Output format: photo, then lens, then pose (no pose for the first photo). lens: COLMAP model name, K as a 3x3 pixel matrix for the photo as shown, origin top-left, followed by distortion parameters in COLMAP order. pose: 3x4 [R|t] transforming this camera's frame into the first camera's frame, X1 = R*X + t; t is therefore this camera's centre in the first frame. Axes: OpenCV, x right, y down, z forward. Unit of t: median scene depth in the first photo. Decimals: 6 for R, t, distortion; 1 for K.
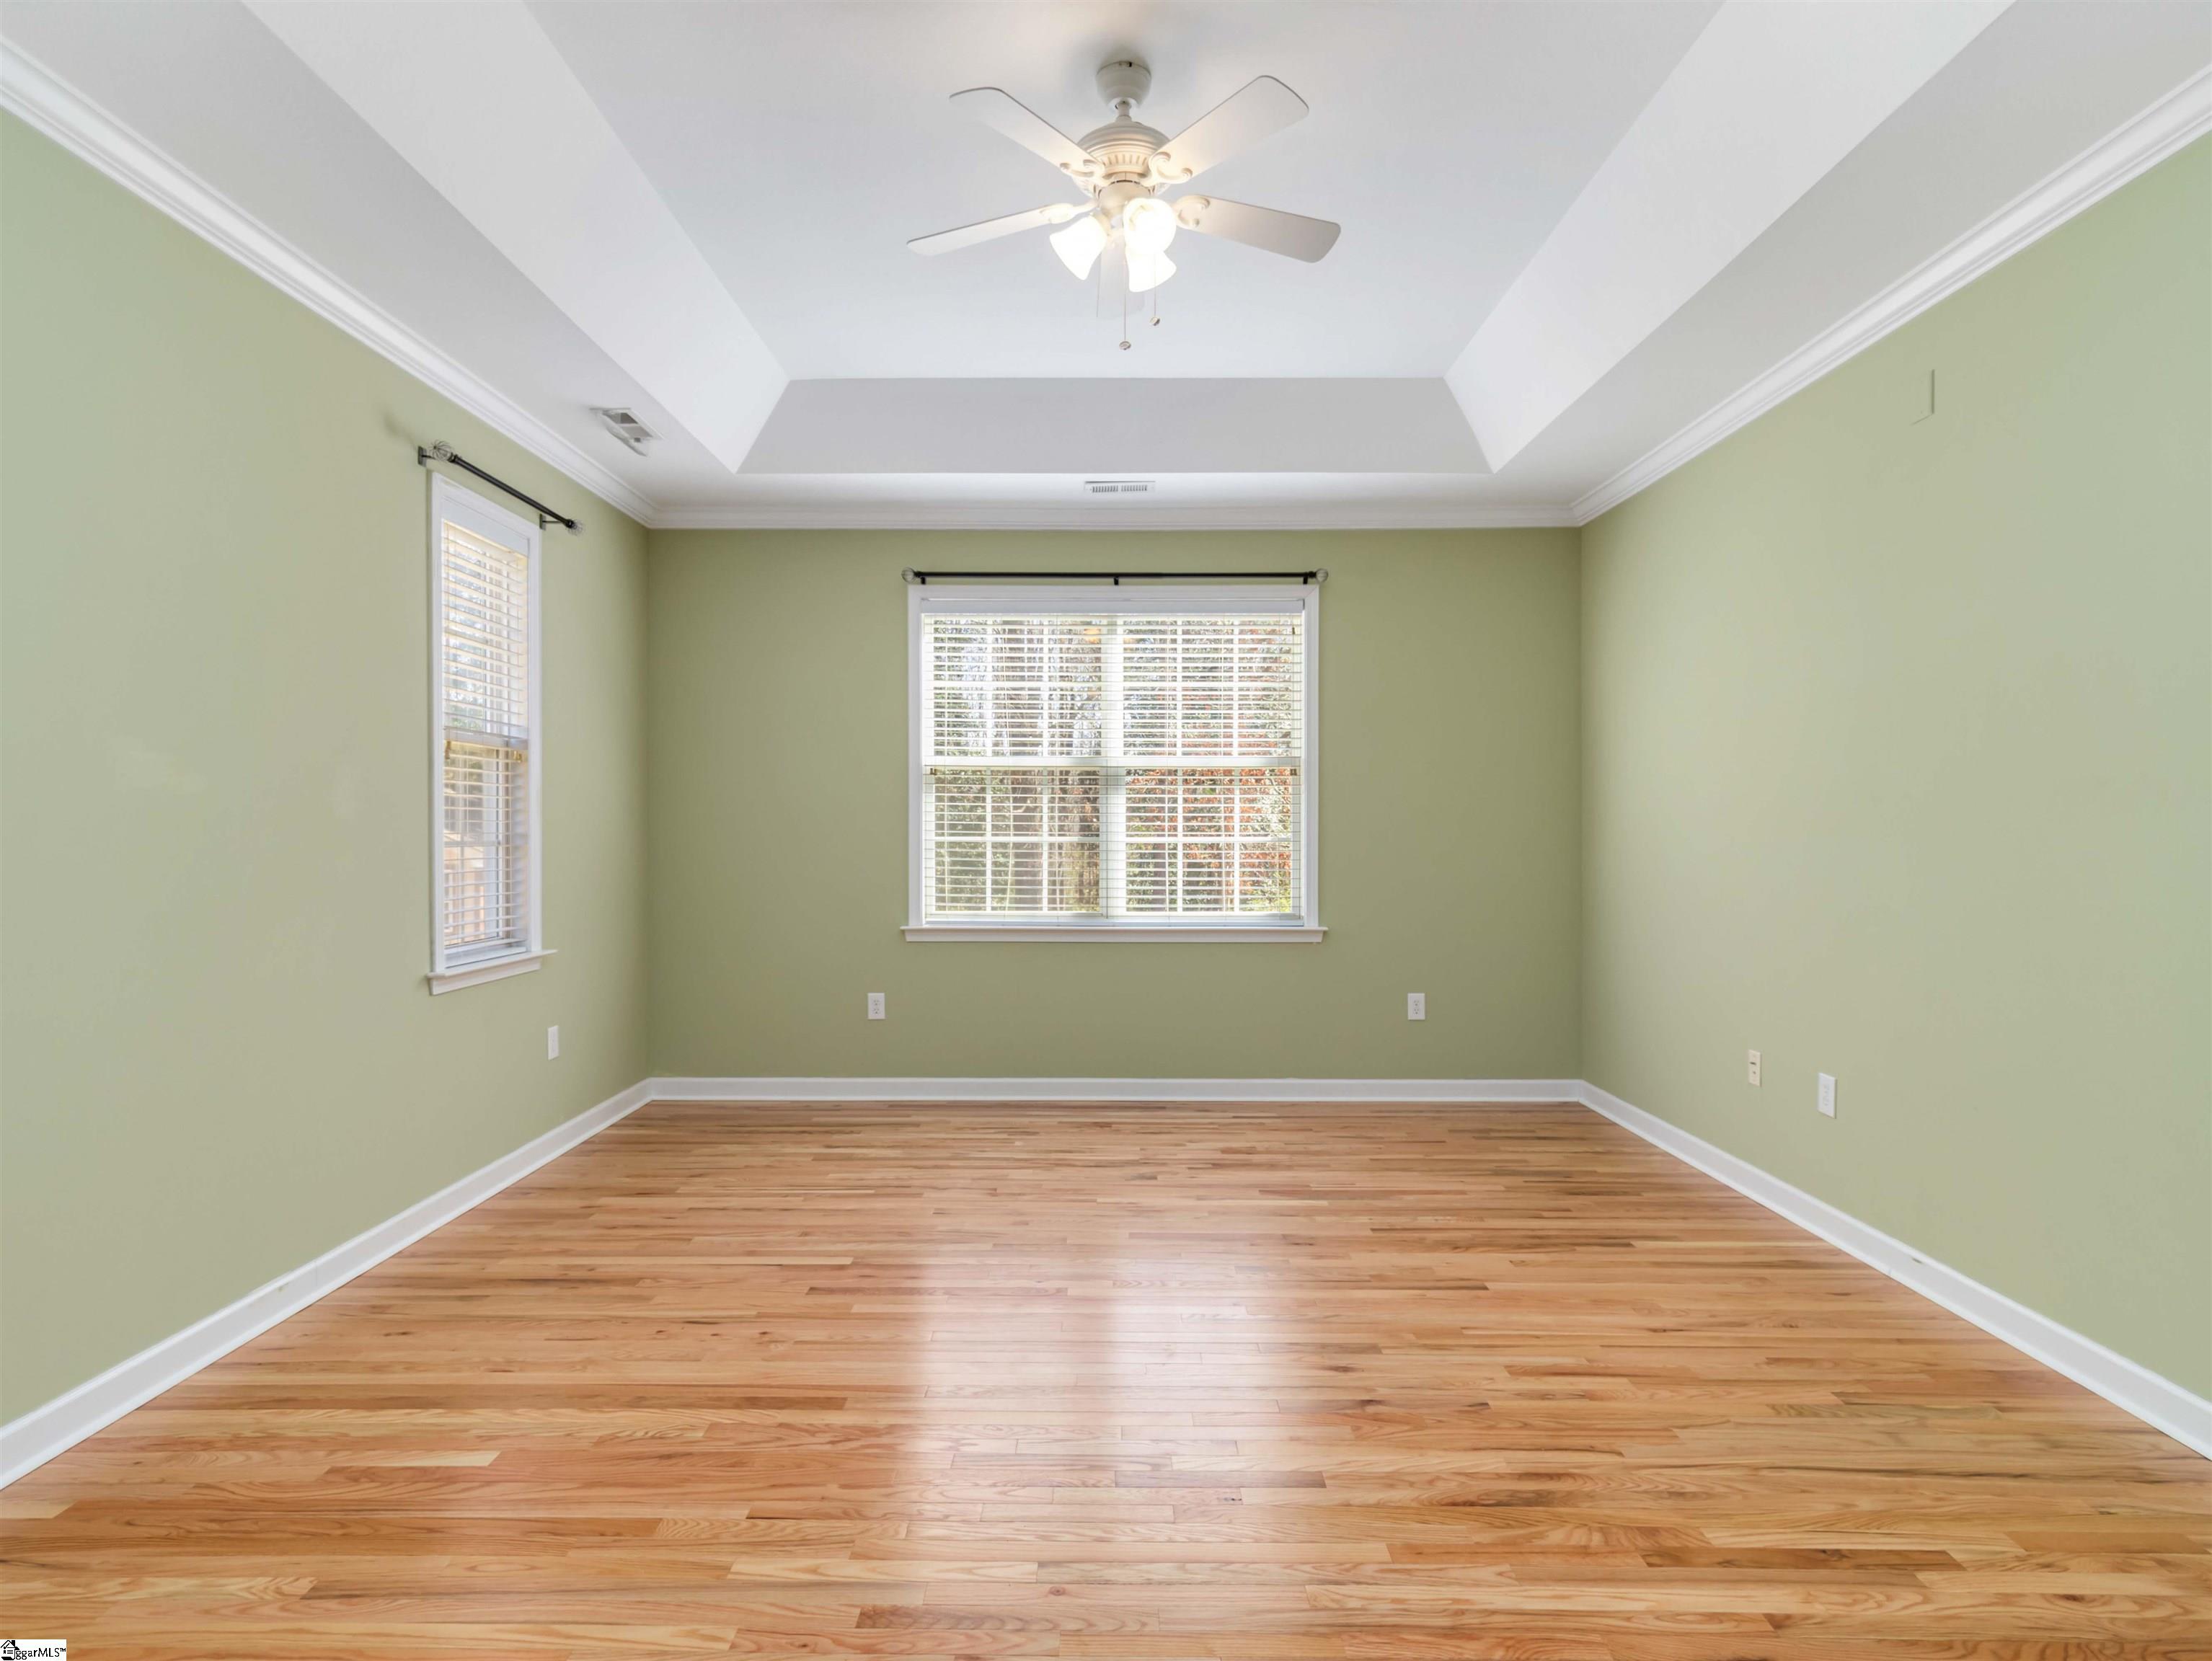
lens RADIAL K [[1173.6, 0, 1106.0], [0, 1173.6, 830.5], [0, 0, 1]] dist [0.000044, 0.000939]
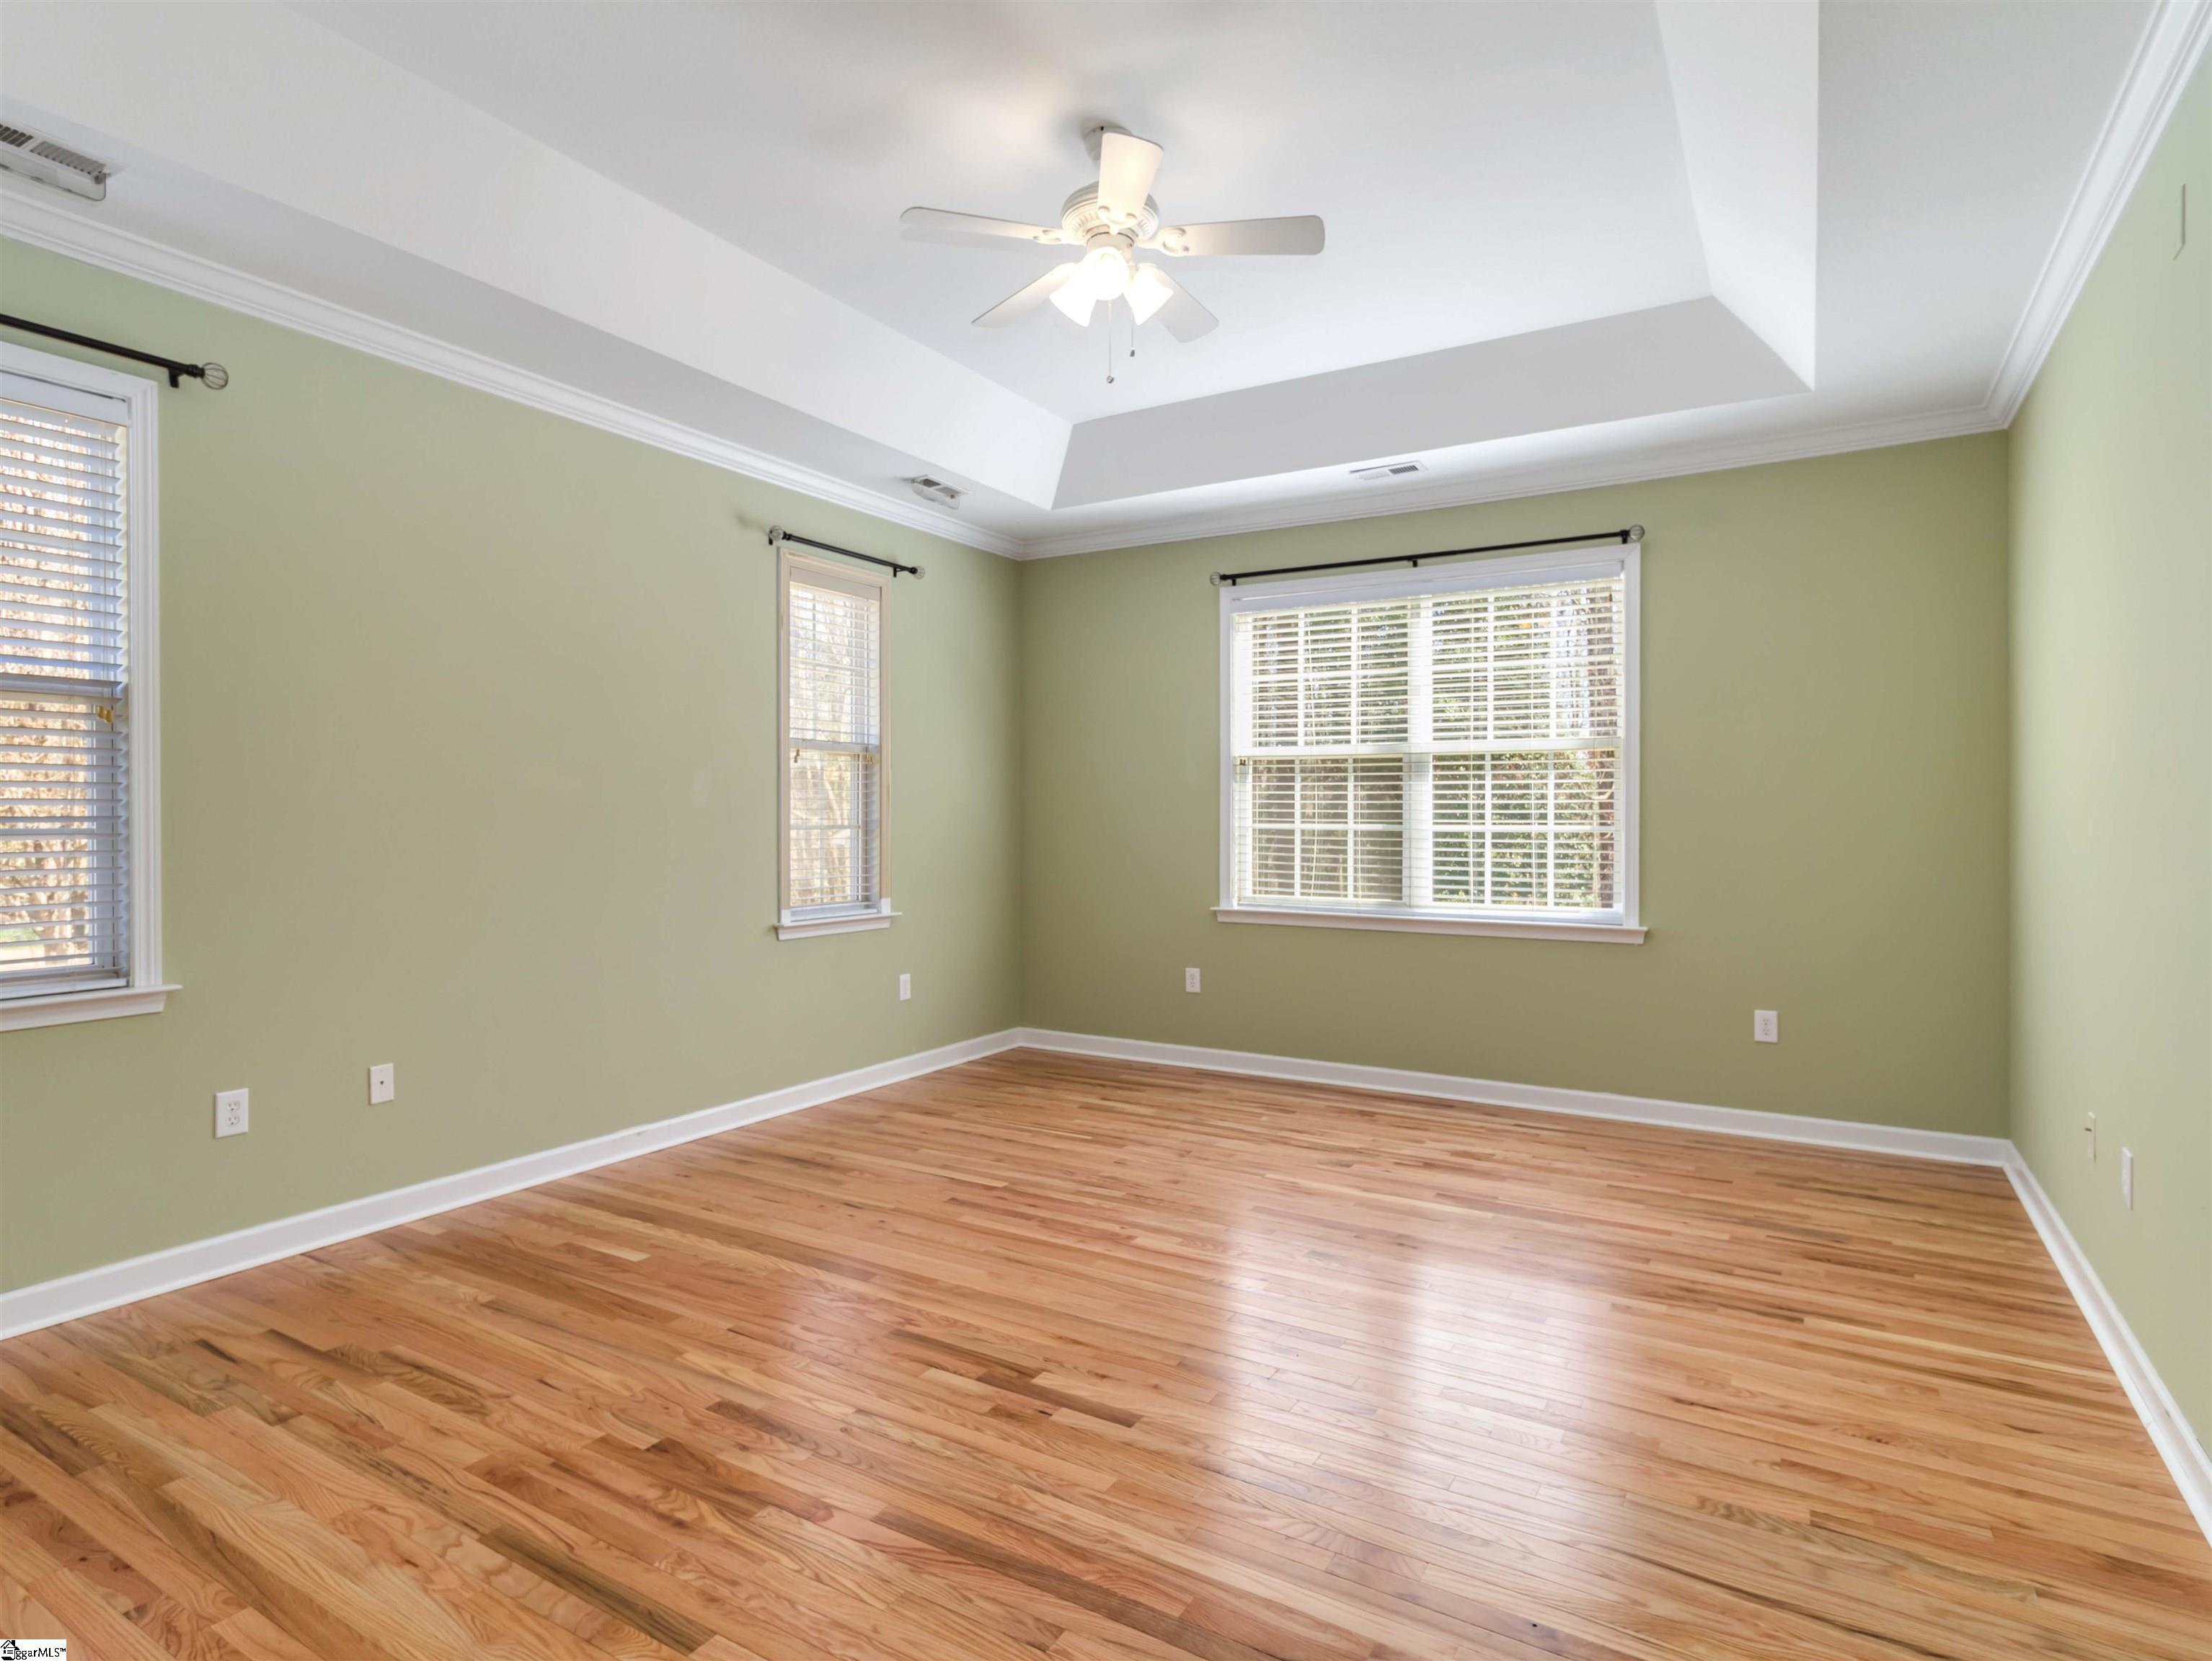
lens RADIAL K [[1183.7, 0, 1104.8], [0, 1183.7, 821.1], [0, 0, 1]] dist [-0.001865, 0.001201]
pose [[0.860591, 0.003513, -0.509285, 0.326022], [-0.001094, 0.999987, 0.005049, -0.002717], [0.509296, -0.003788, 0.860583, 0.022460]]
